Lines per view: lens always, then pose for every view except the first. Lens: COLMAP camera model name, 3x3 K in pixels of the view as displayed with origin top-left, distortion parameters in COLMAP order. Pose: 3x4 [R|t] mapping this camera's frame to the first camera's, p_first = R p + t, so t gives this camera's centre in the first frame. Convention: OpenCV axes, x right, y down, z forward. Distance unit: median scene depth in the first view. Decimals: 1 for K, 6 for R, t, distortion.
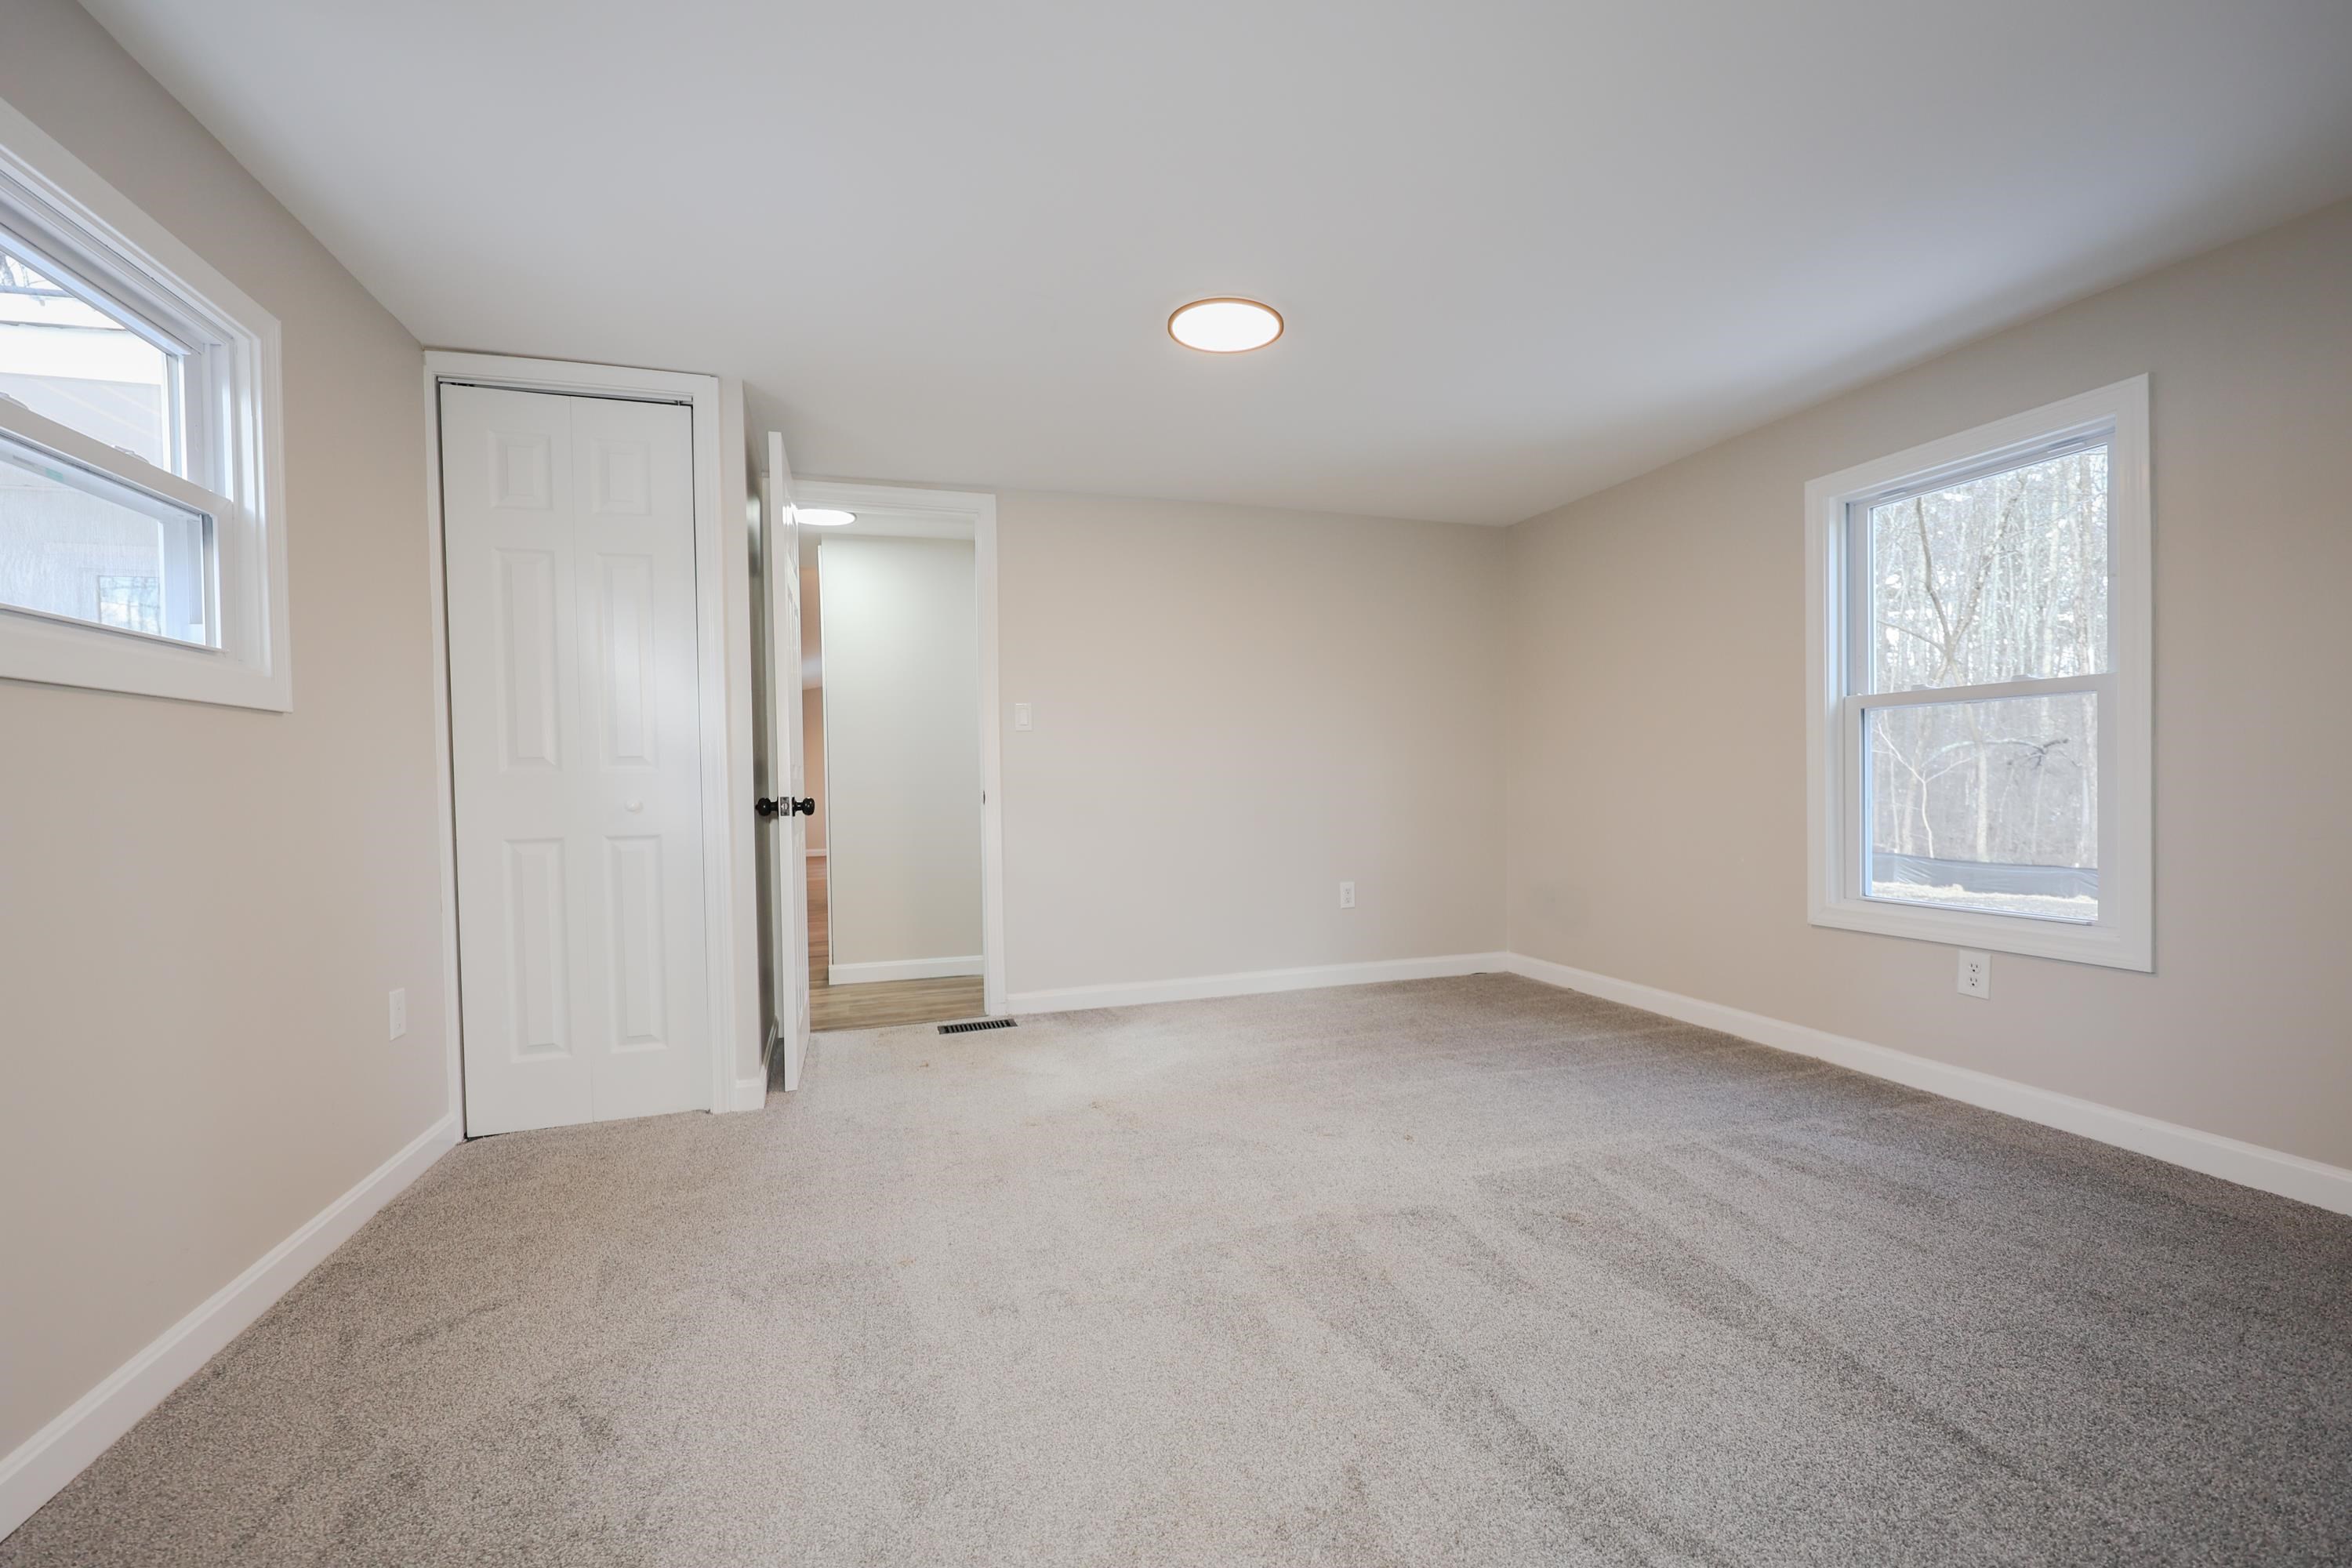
lens RADIAL K [[967.8, 0, 1188.5], [0, 967.8, 783.0], [0, 0, 1]] dist [0.005499, 0.000026]
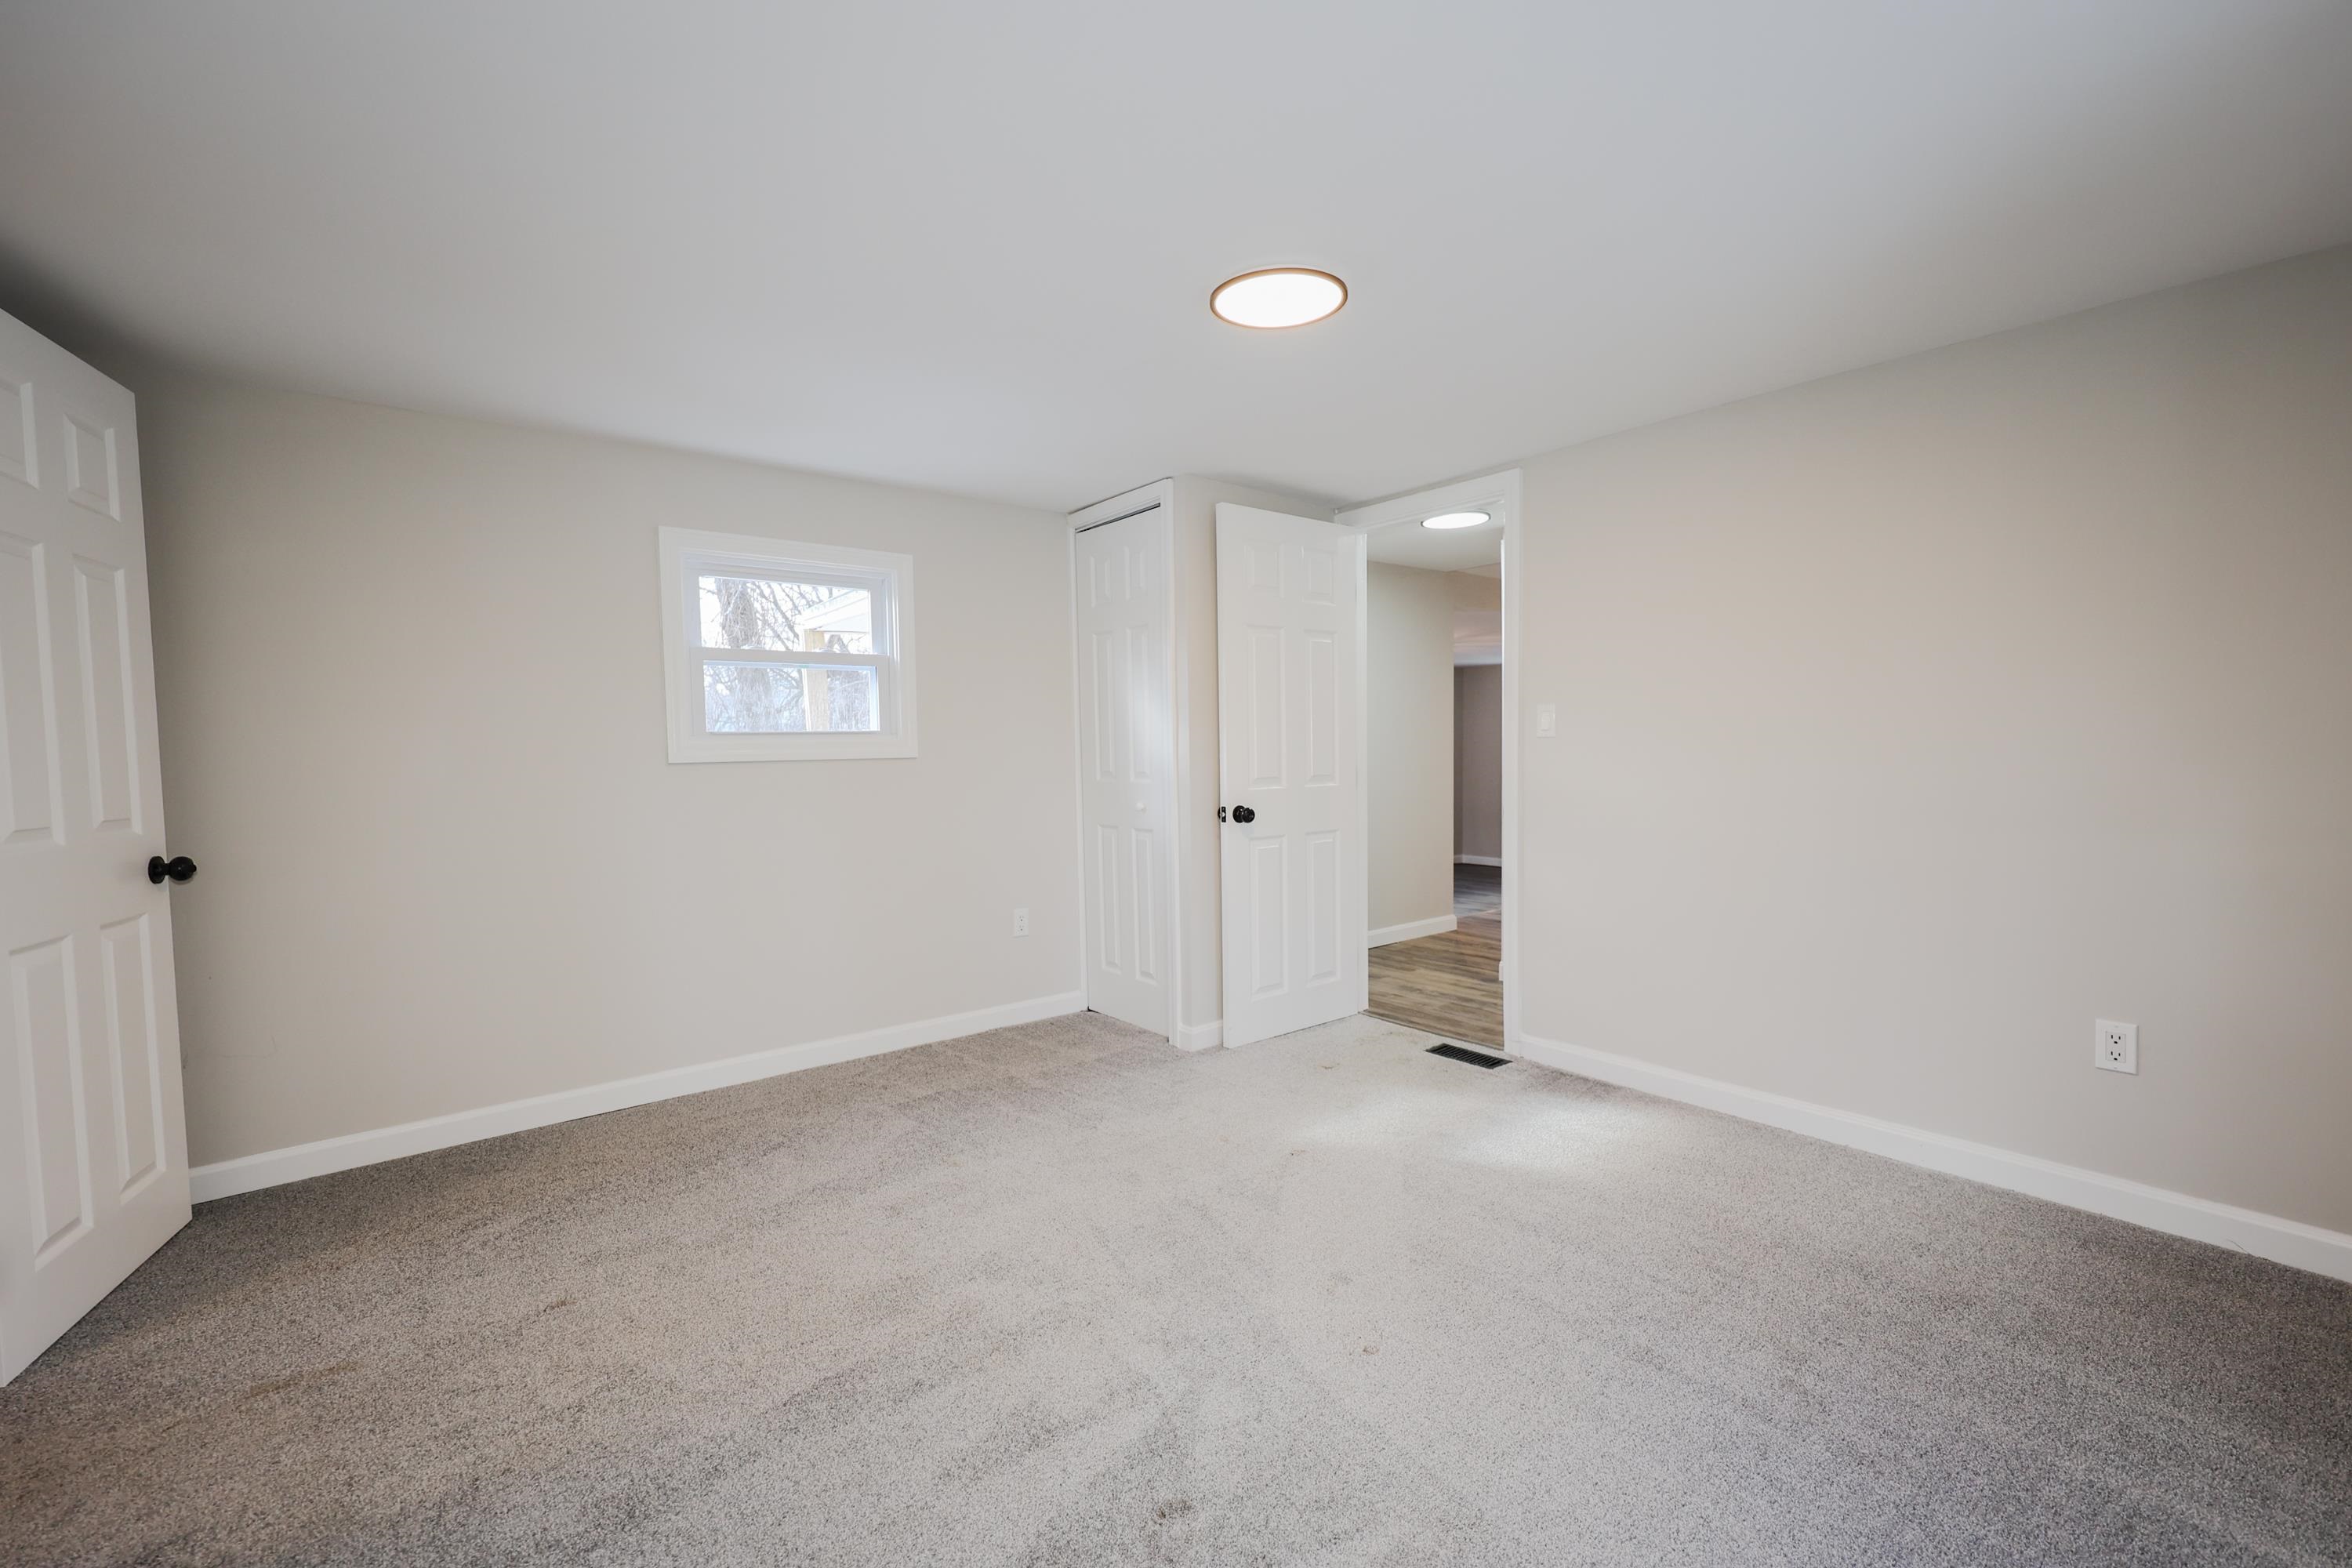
lens RADIAL K [[967.8, 0, 1187.8], [0, 967.8, 787.0], [0, 0, 1]] dist [0.005499, 0.000026]
pose [[0.340530, 0.045724, -0.939121, 0.745161], [0.002084, 0.998778, 0.049384, -0.073635], [0.940231, -0.018774, 0.340019, 0.580990]]
